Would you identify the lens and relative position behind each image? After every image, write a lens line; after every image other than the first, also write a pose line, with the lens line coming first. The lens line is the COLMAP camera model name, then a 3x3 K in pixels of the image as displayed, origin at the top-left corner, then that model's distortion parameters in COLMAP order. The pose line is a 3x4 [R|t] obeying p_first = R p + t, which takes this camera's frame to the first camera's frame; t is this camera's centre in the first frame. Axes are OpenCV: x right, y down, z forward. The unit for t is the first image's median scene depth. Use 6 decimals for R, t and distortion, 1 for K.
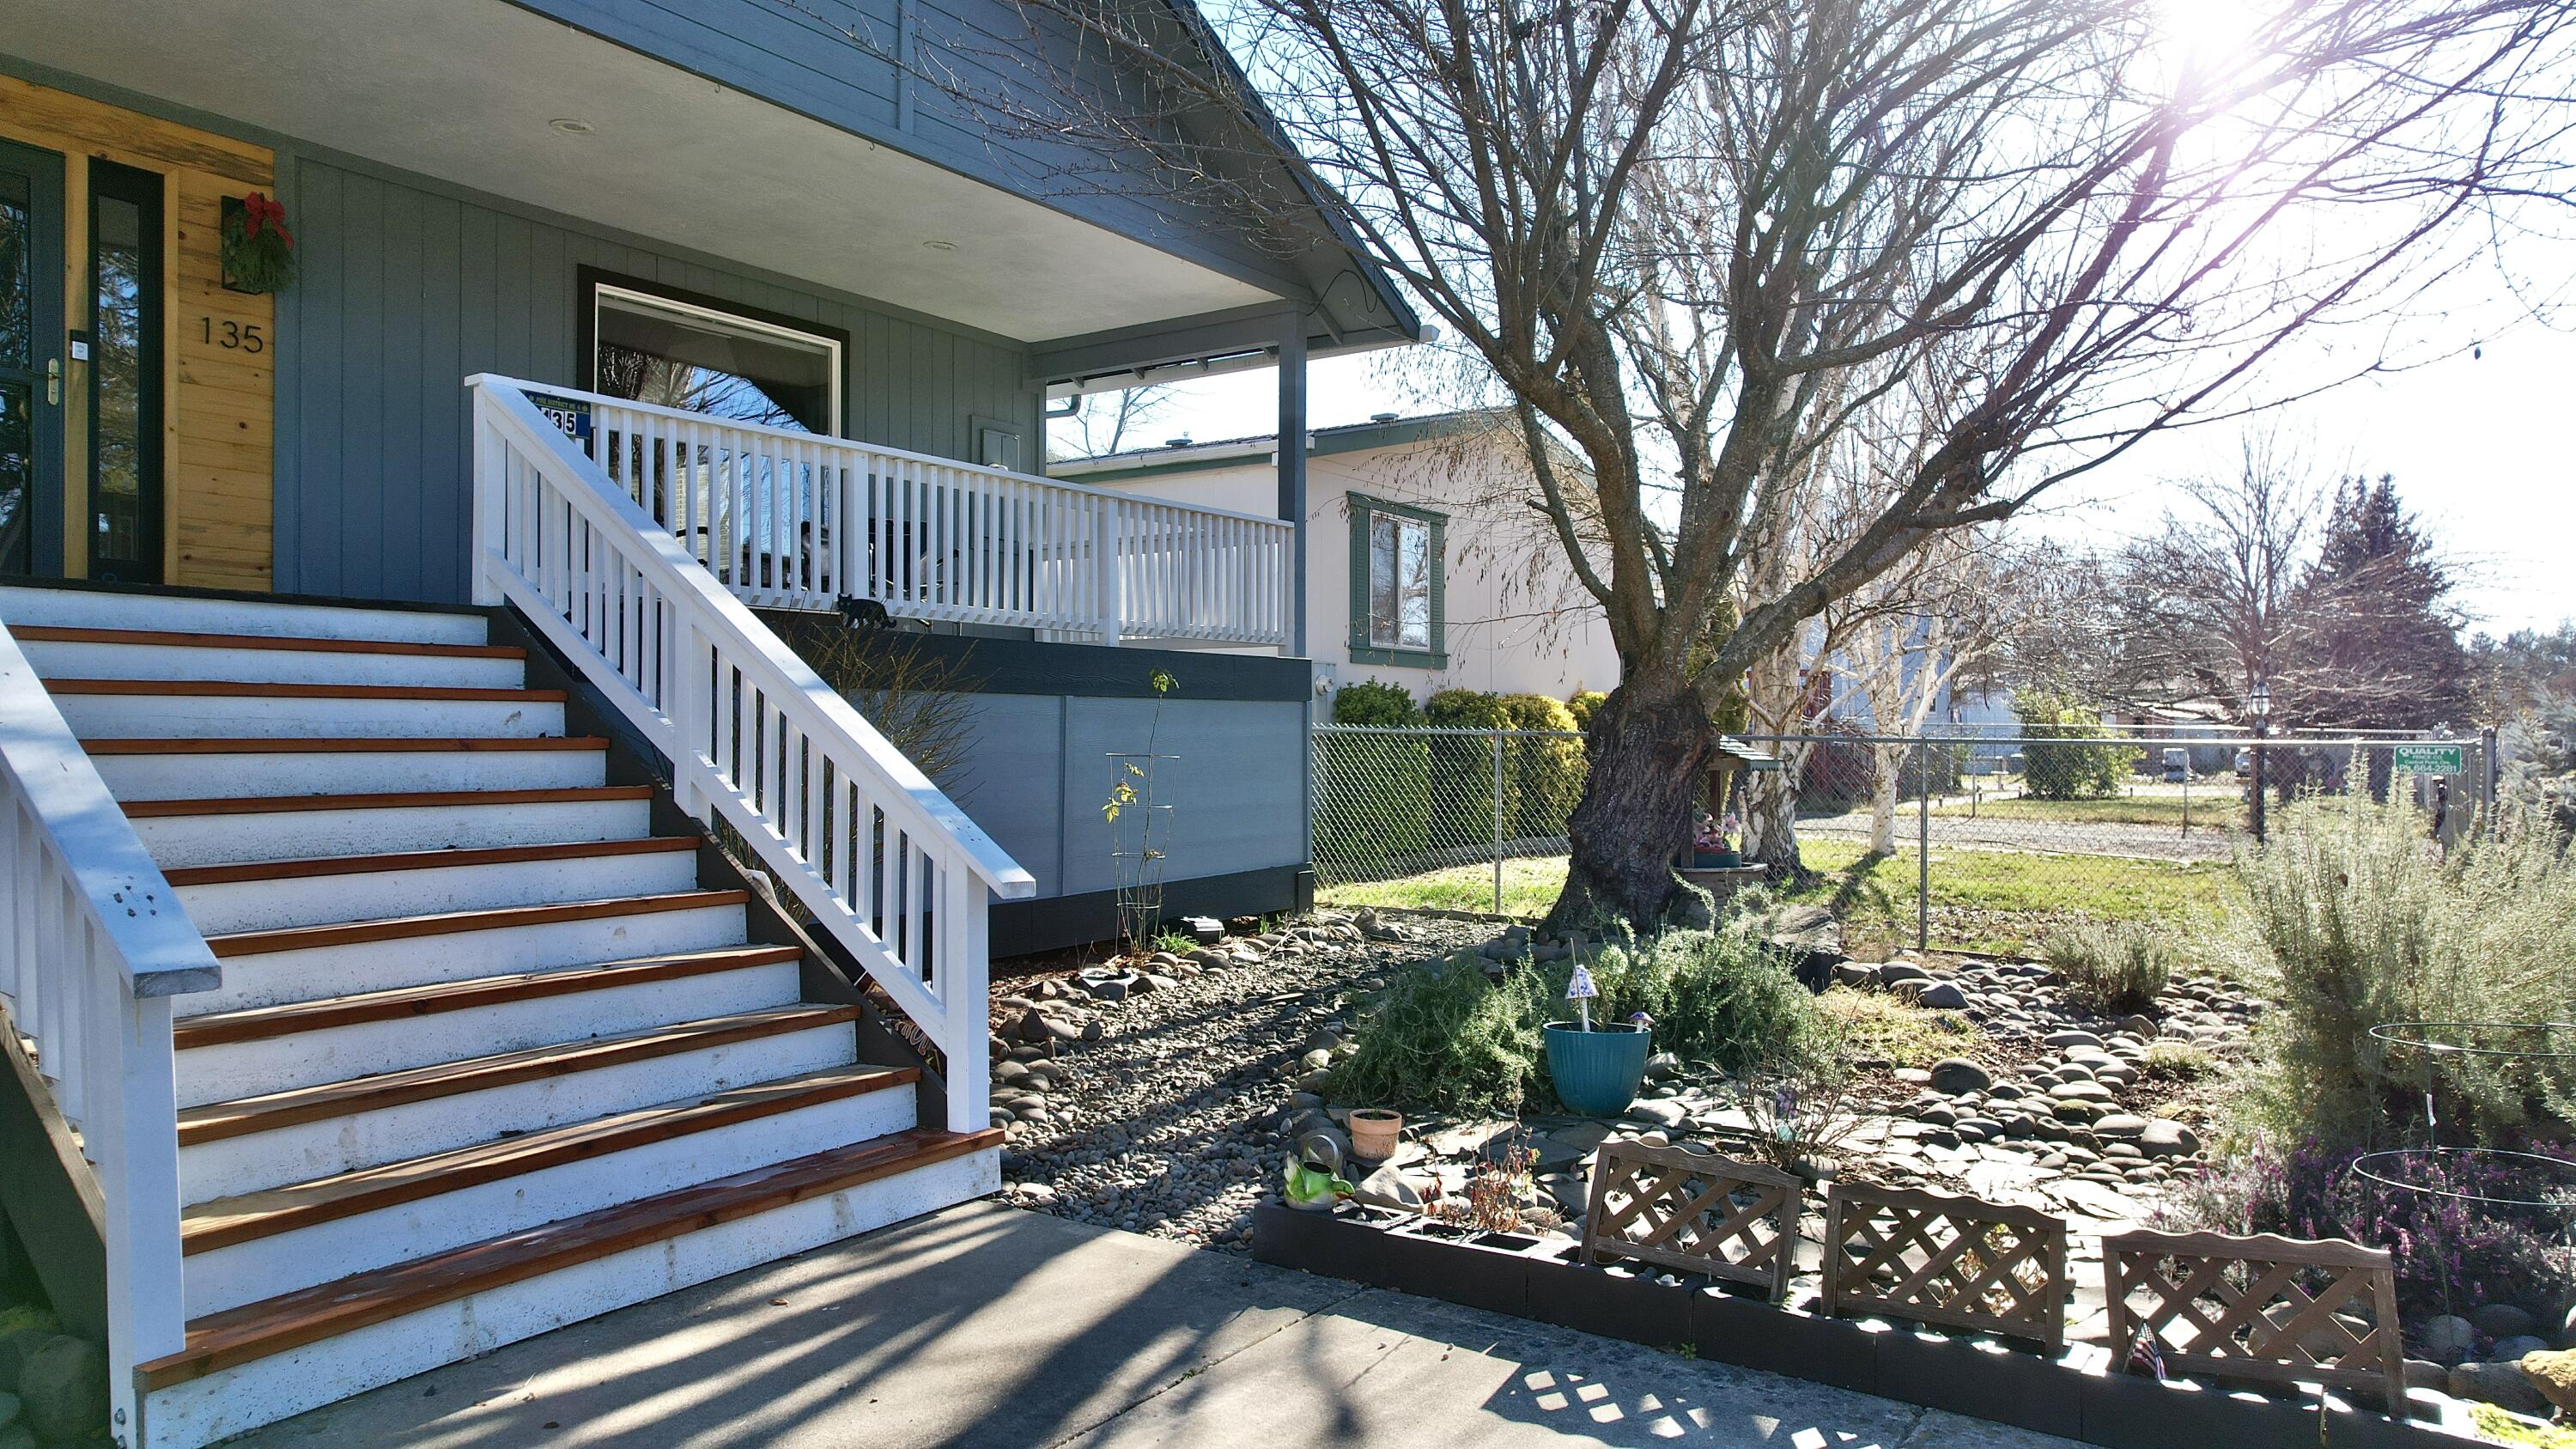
lens RADIAL K [[1647.5, 0, 1298.9], [0, 1647.5, 721.4], [0, 0, 1]] dist [-0.074747, 0.070426]
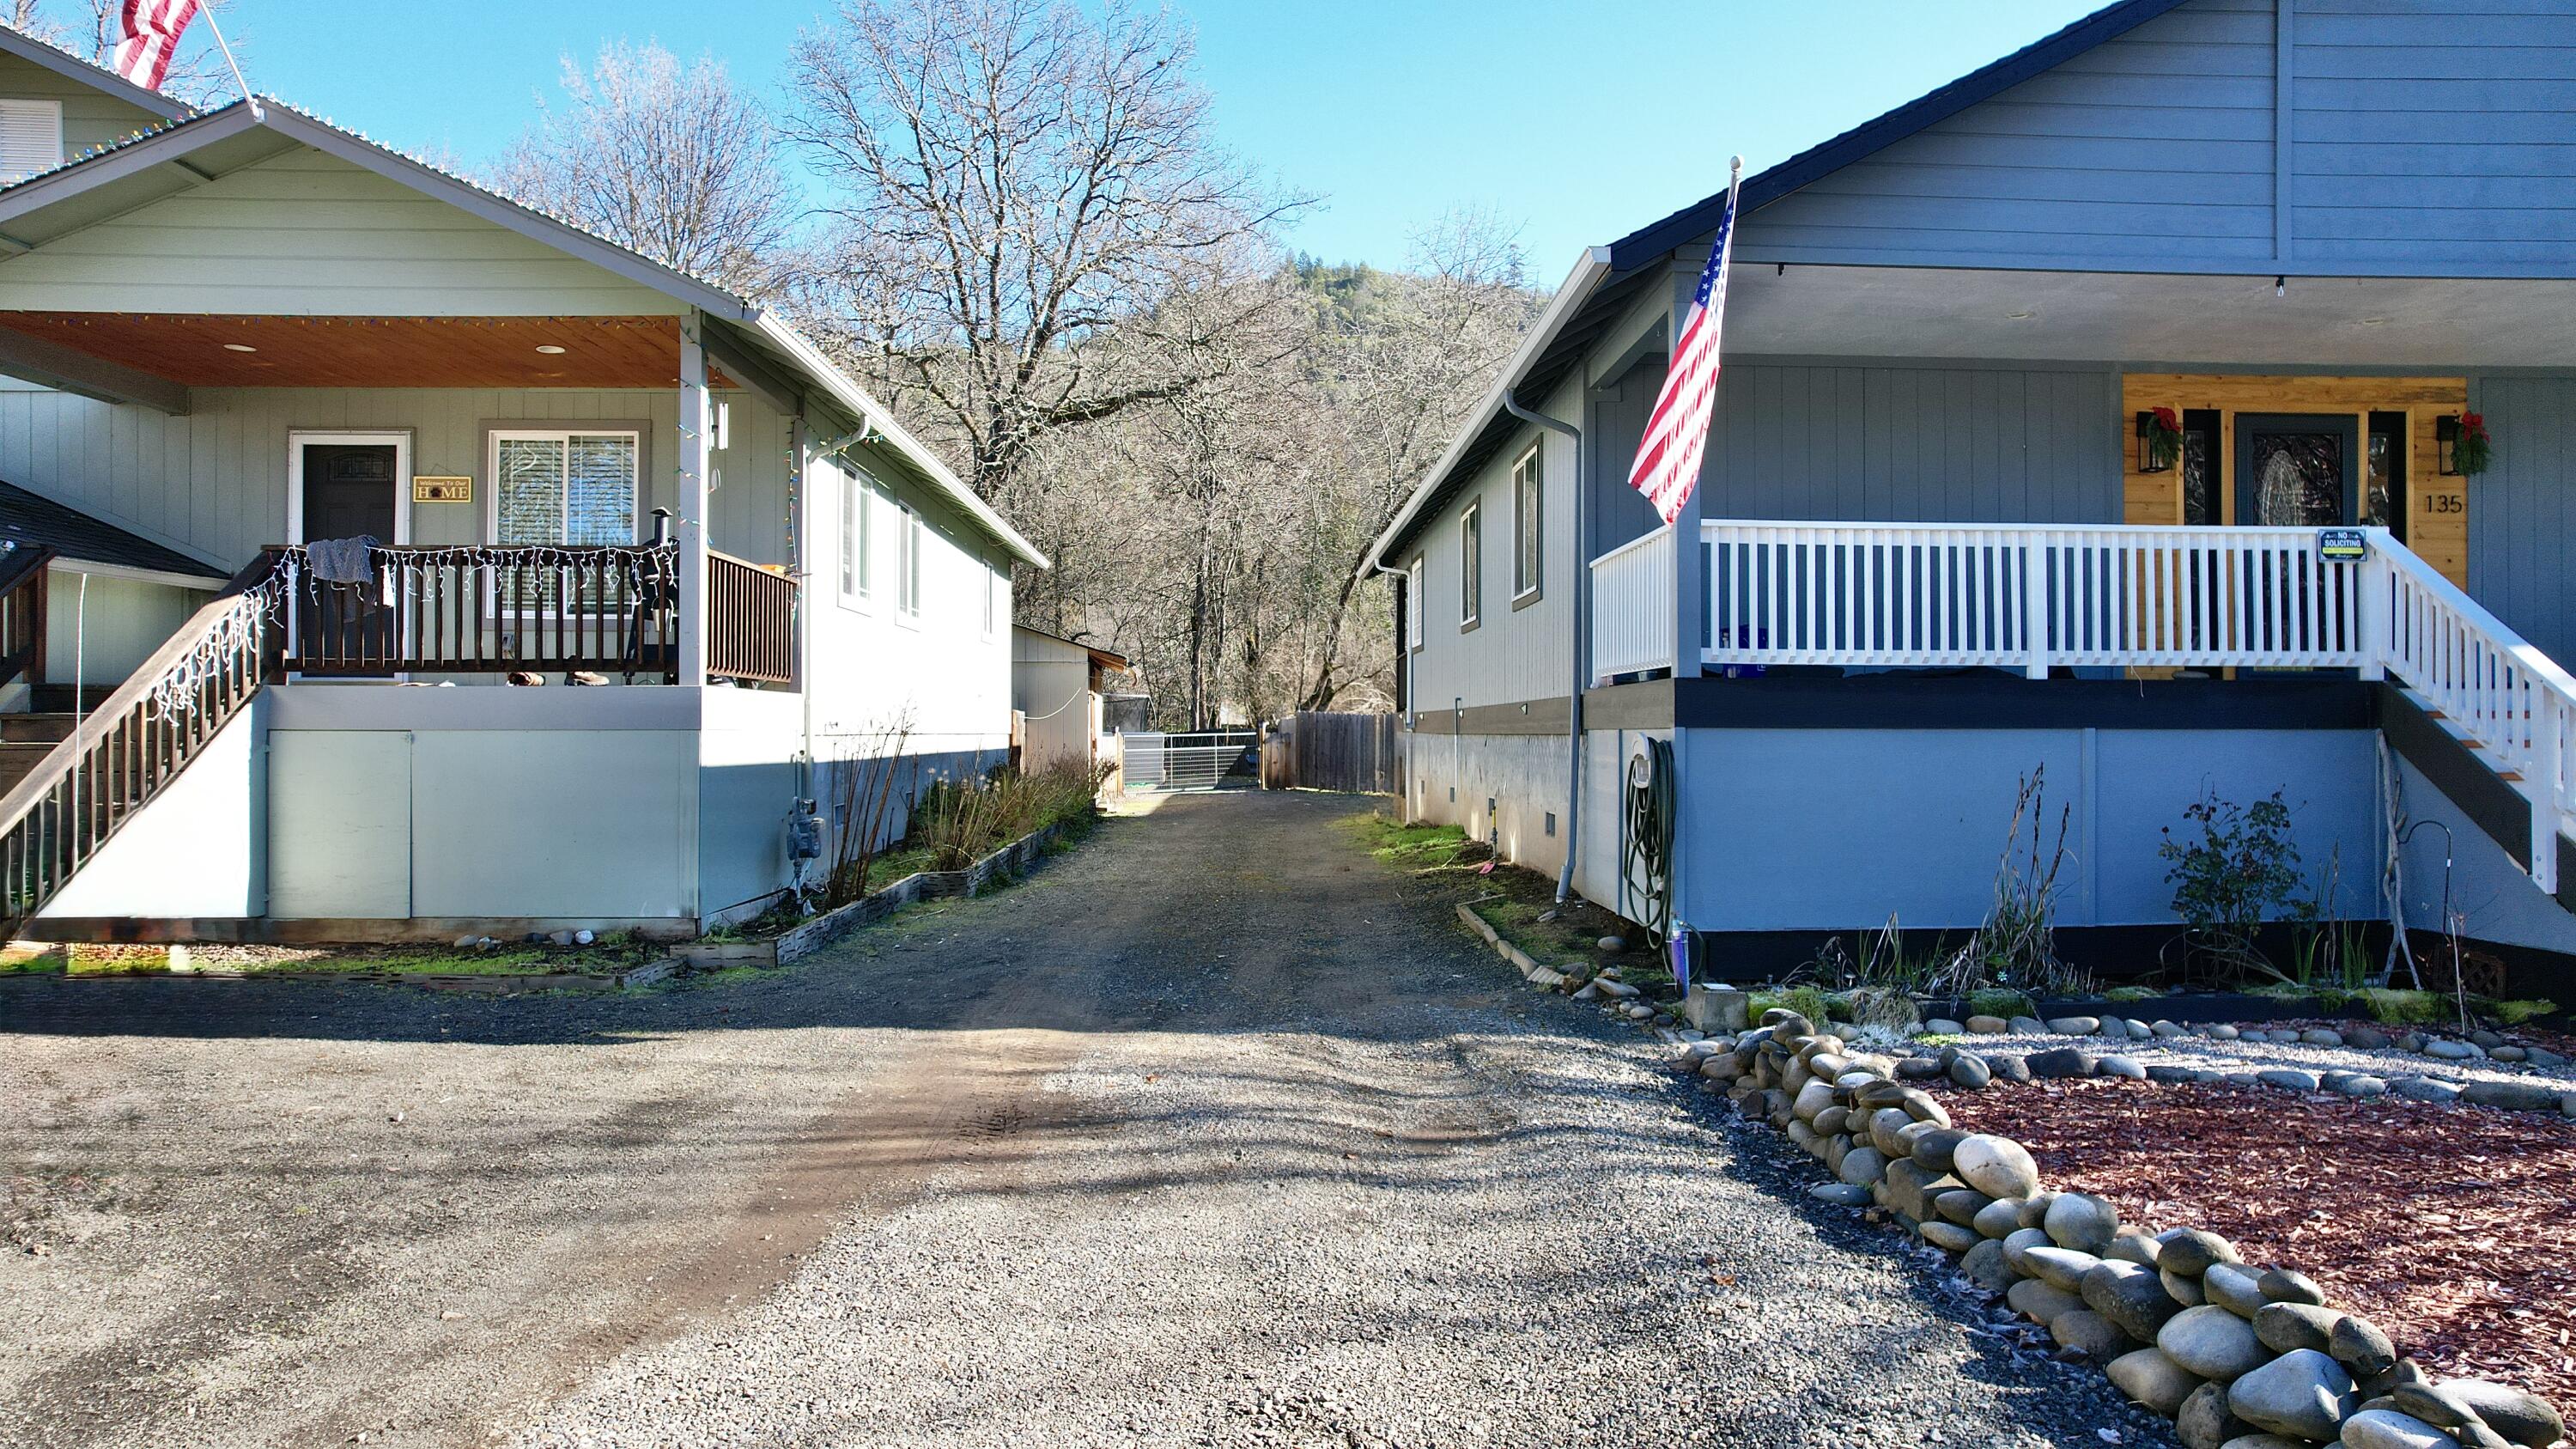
lens RADIAL K [[1647.5, 0, 1298.9], [0, 1647.5, 721.4], [0, 0, 1]] dist [-0.074747, 0.070426]
pose [[0.583447, -0.006285, -0.812127, -0.042898], [0.006169, 0.999976, -0.003307, -0.031898], [0.812127, -0.003080, 0.583472, -0.824711]]
